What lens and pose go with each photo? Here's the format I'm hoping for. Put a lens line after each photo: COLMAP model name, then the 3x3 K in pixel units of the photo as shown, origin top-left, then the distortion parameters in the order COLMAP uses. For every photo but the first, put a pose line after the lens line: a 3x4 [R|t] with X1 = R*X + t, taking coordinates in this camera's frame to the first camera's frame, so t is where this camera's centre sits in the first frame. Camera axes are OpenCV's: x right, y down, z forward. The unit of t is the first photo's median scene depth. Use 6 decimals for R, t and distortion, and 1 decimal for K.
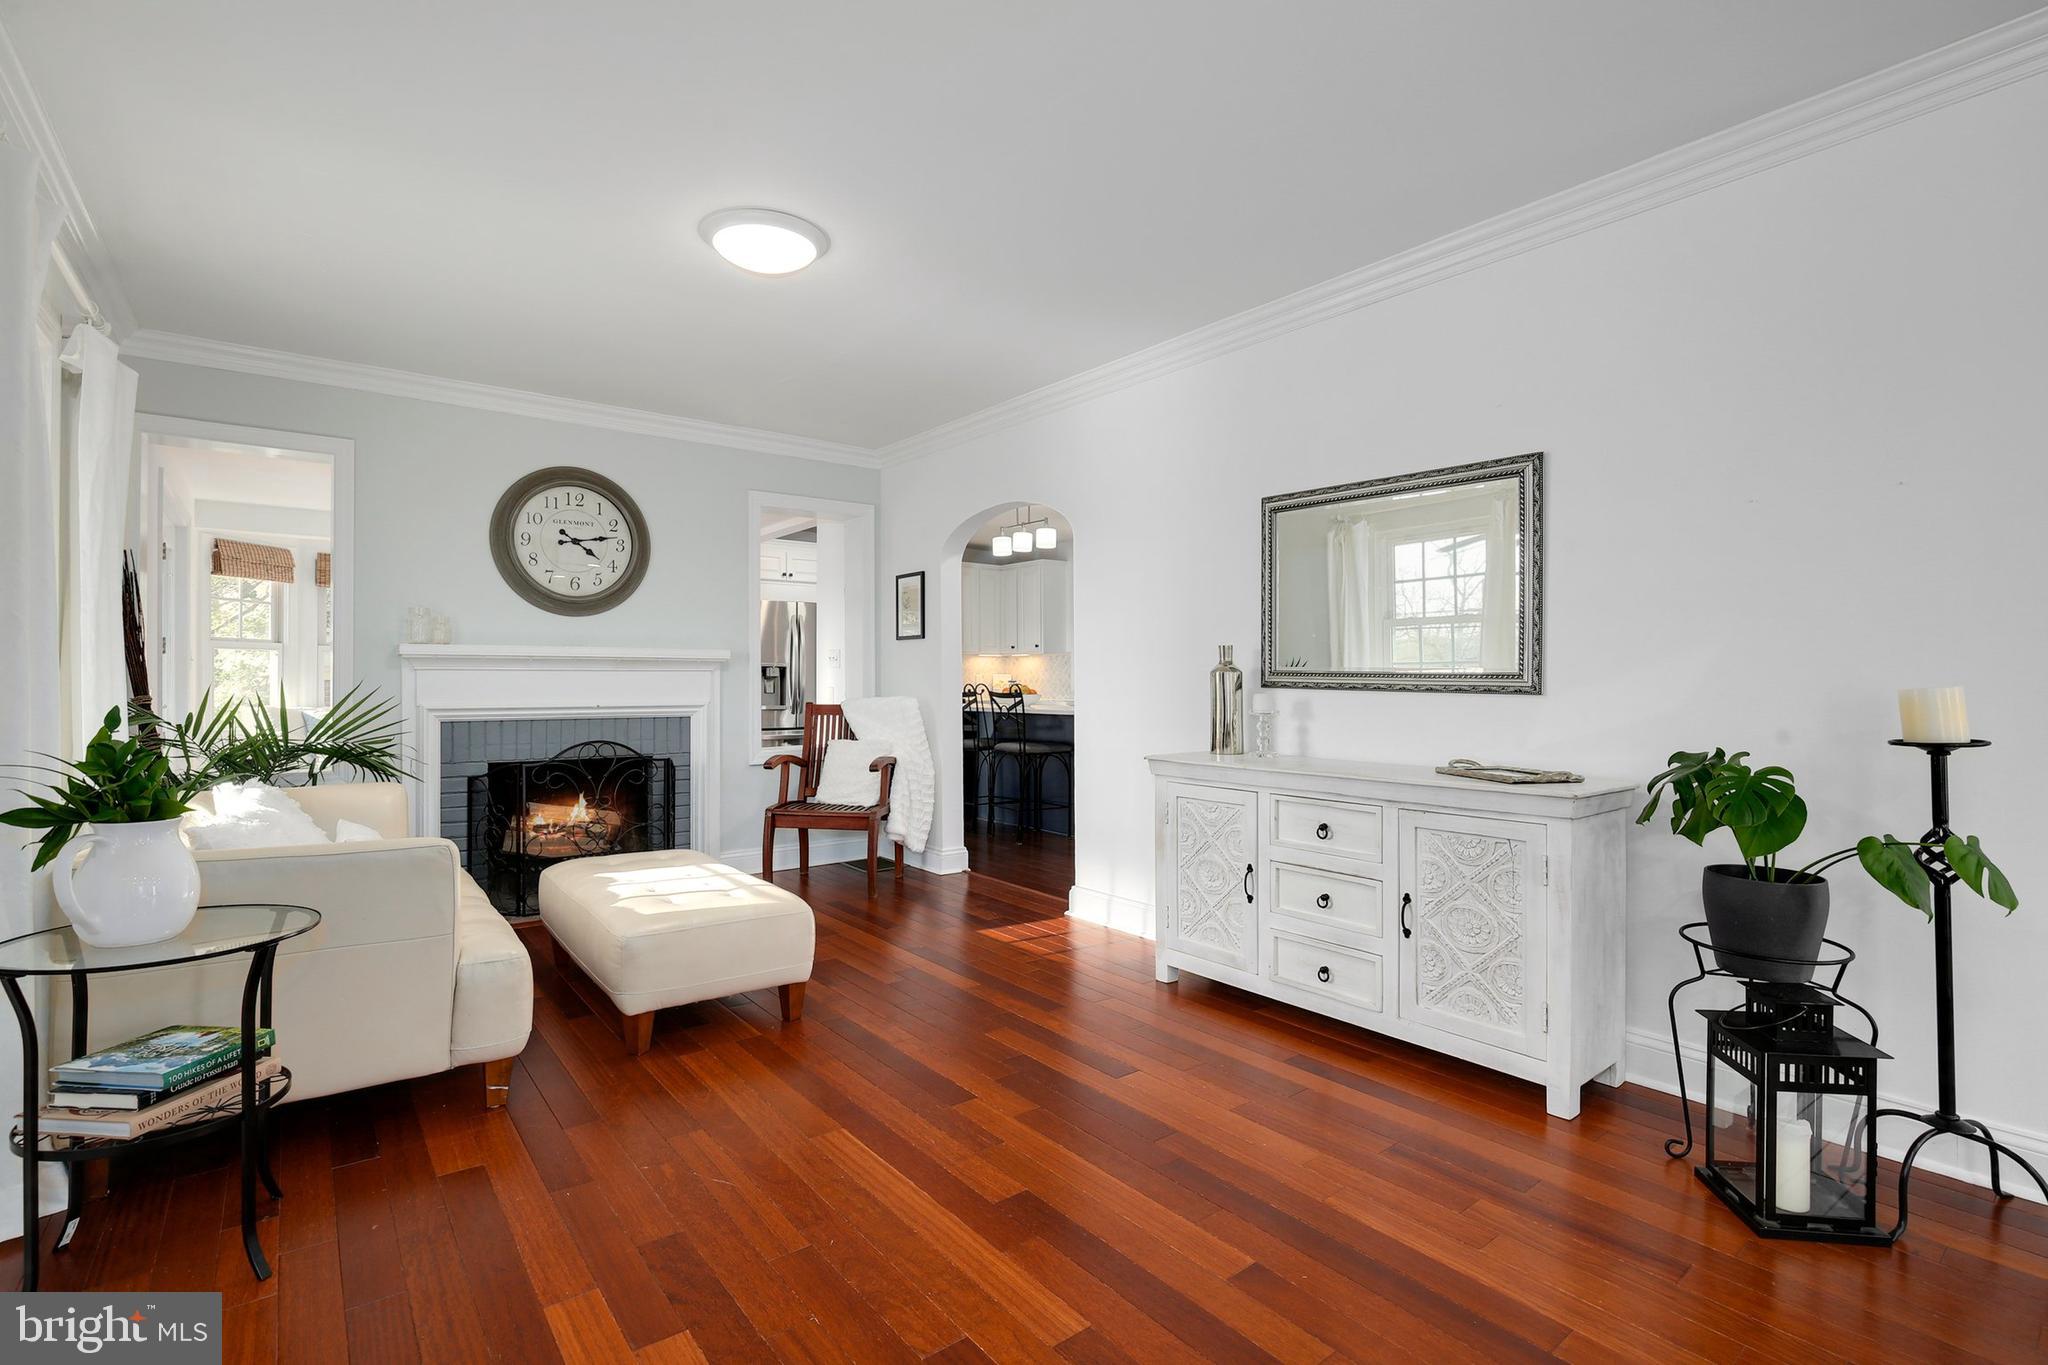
lens RADIAL K [[927.8, 0, 1027.6], [0, 927.8, 679.0], [0, 0, 1]] dist [-0.025888, 0.005744]
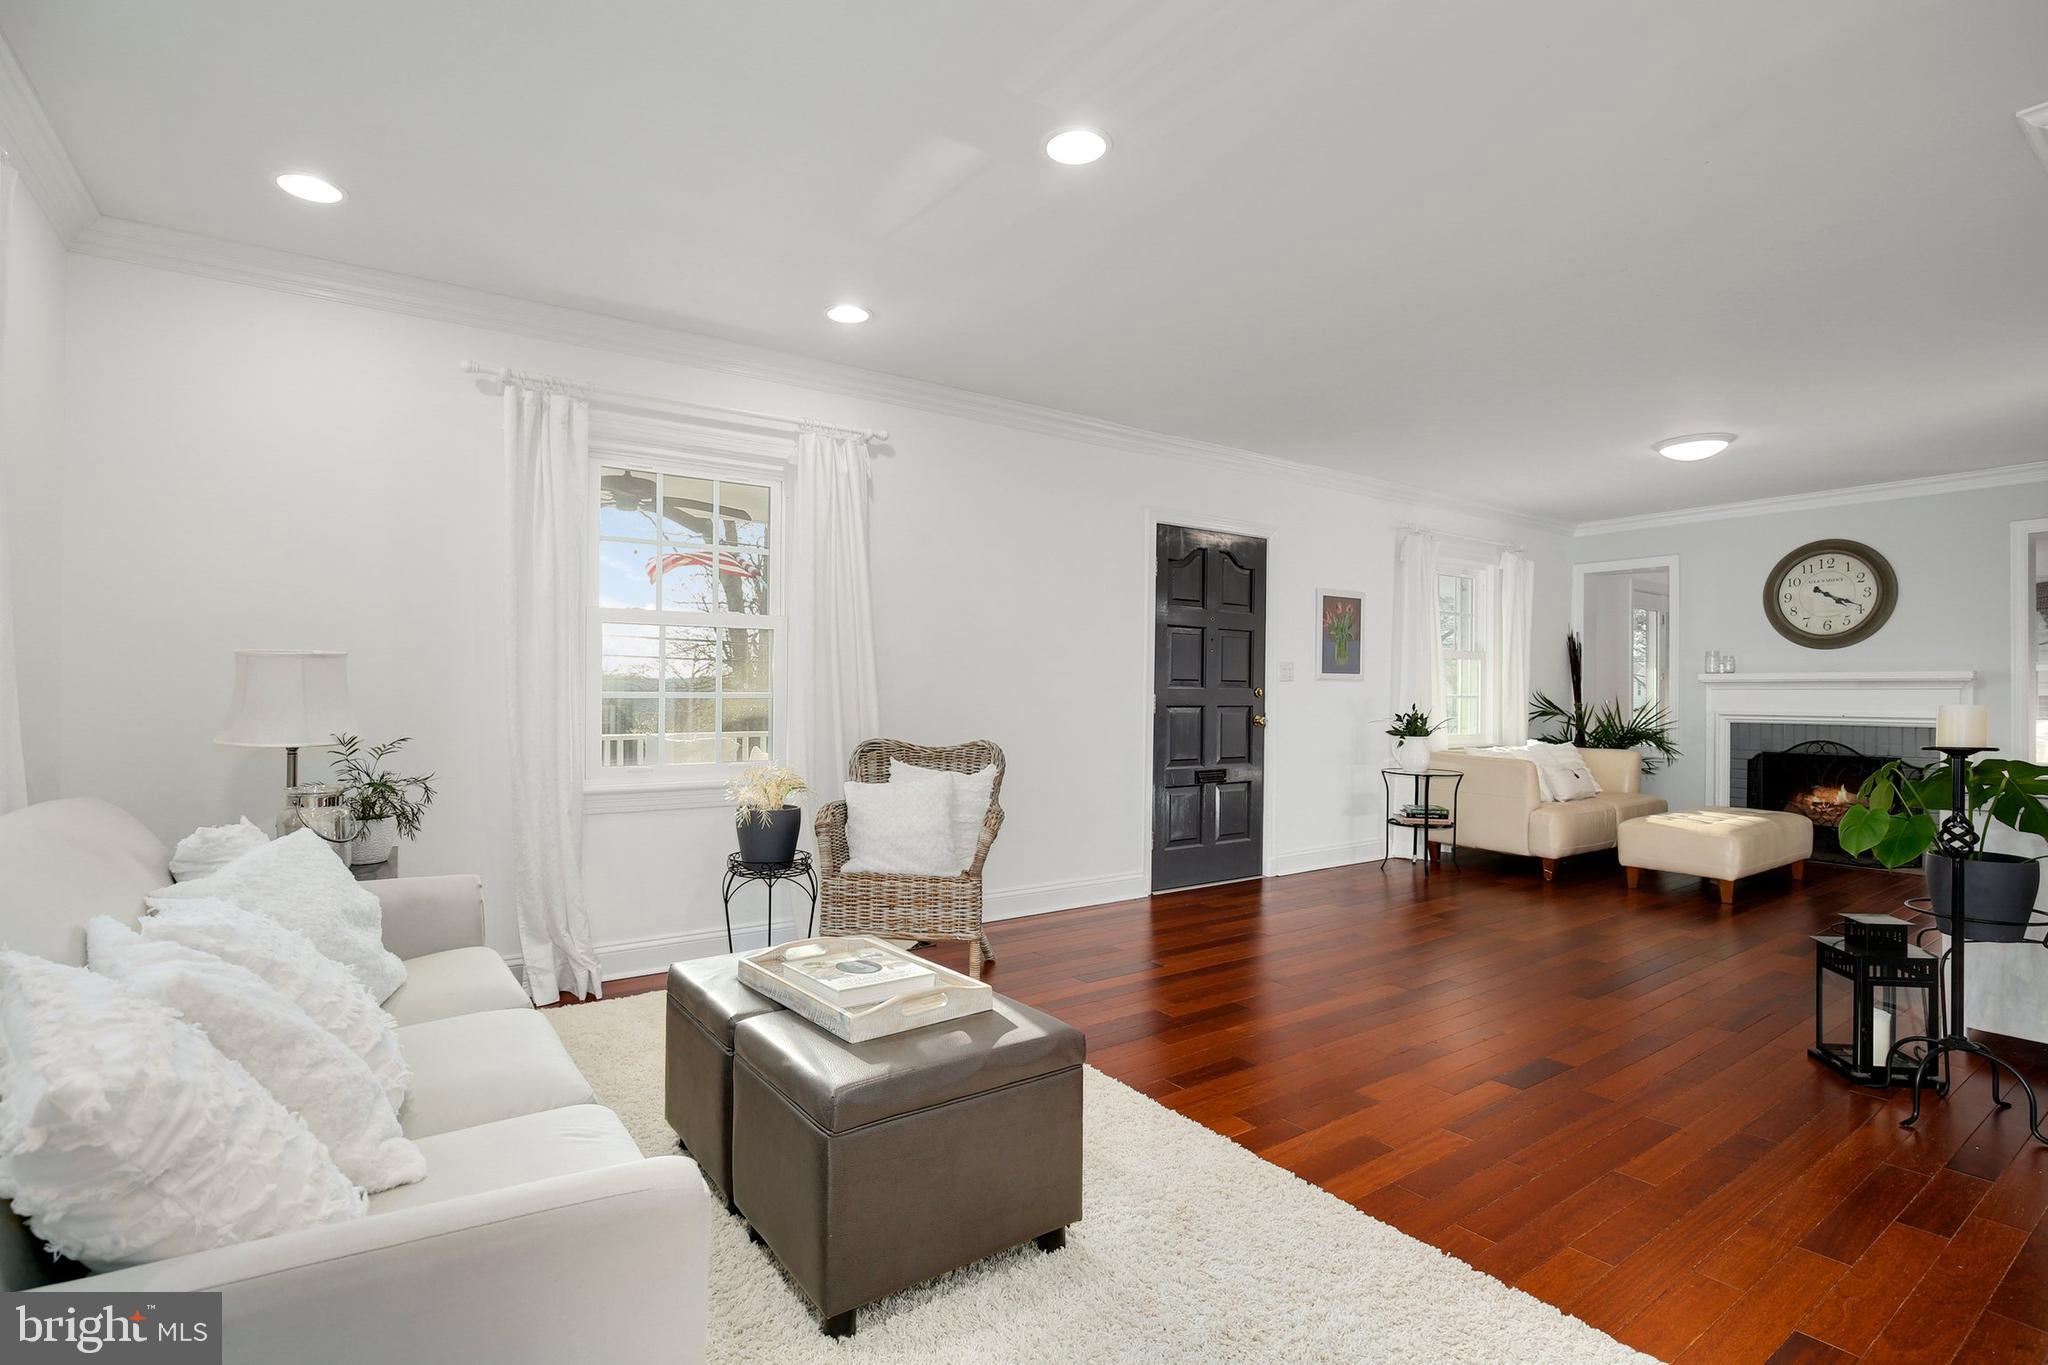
lens RADIAL K [[963.6, 0, 1024.0], [0, 963.6, 682.5], [0, 0, 1]] dist [-0.029532, -0.000253]
pose [[-0.047462, -0.007597, -0.998844, 0.951591], [-0.001968, 0.999970, -0.007512, -0.006622], [0.998871, 0.001609, -0.047475, -0.115439]]
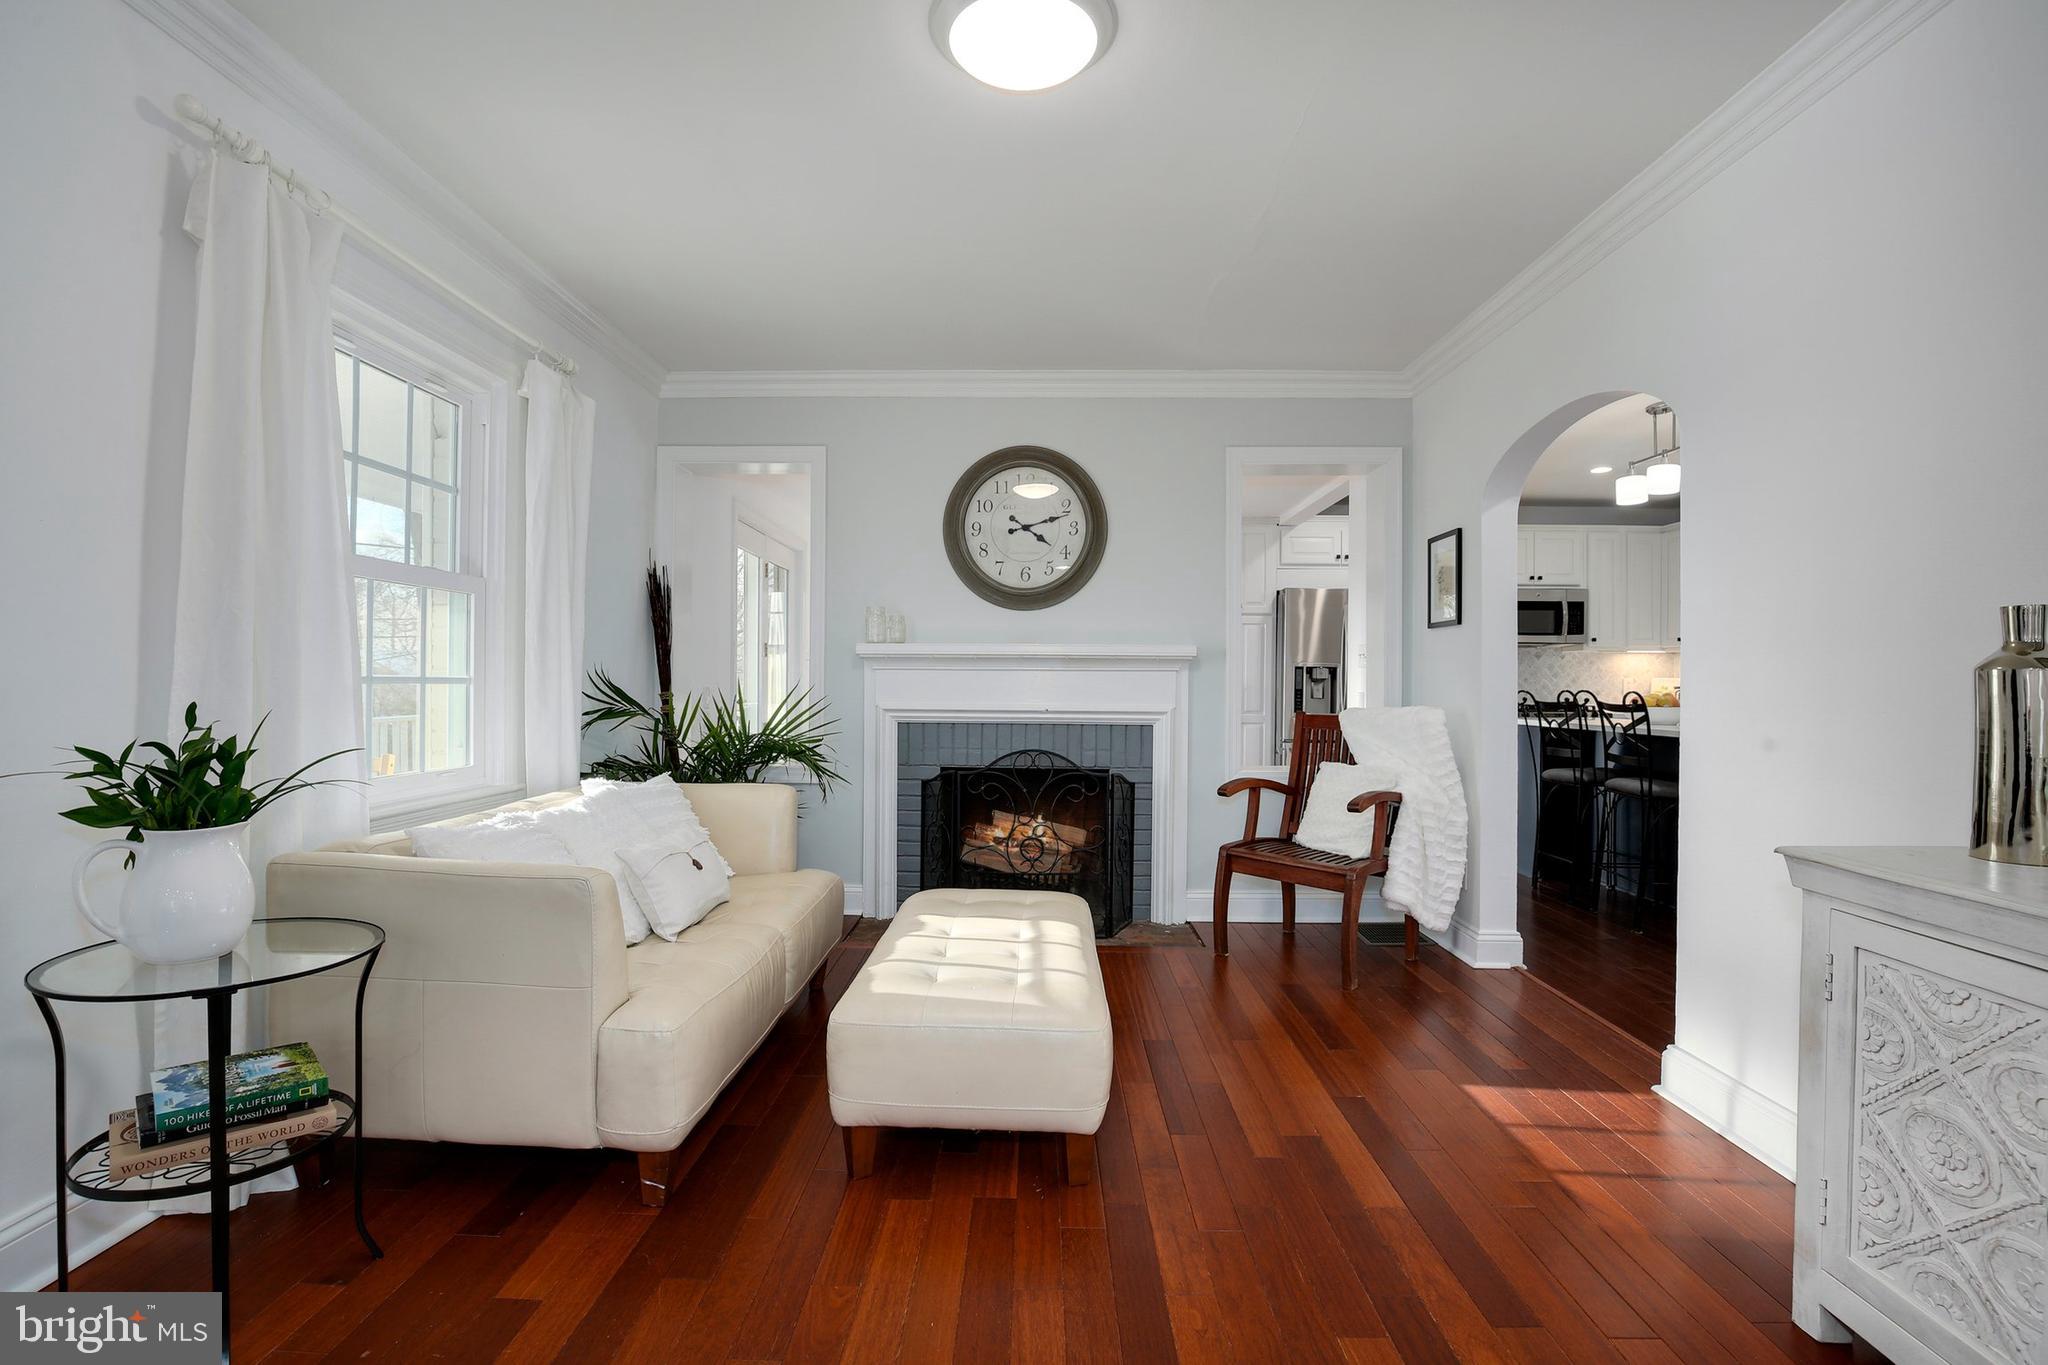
lens RADIAL K [[942.0, 0, 1013.7], [0, 942.0, 693.0], [0, 0, 1]] dist [-0.025152, 0.001755]
pose [[0.773857, 0.013930, -0.633208, 0.087668], [-0.006902, 0.999884, 0.013561, 0.000691], [0.633323, -0.006124, 0.773863, 0.276528]]
